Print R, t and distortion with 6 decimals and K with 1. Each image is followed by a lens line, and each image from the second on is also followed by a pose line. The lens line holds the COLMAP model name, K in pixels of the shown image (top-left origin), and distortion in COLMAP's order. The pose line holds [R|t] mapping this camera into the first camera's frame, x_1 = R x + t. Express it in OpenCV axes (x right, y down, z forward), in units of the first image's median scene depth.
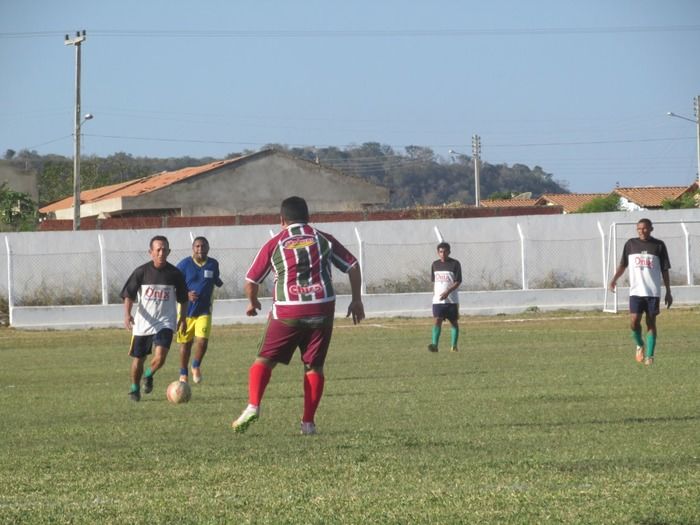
lens RADIAL K [[3733.9, 0, 350.0], [0, 3733.9, 262.5], [0, 0, 1]] dist [0.321418, -1.706710]
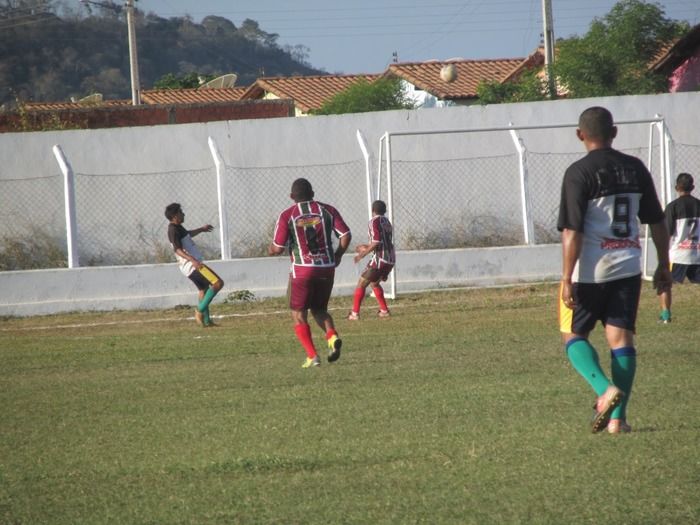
lens RADIAL K [[3733.9, 0, 350.0], [0, 3733.9, 262.5], [0, 0, 1]] dist [0.321418, -1.706710]
pose [[0.992125, -0.020736, 0.123526, -0.001730], [0.024951, 0.999154, -0.032680, 0.025739], [-0.122744, 0.035504, 0.991803, 0.466743]]
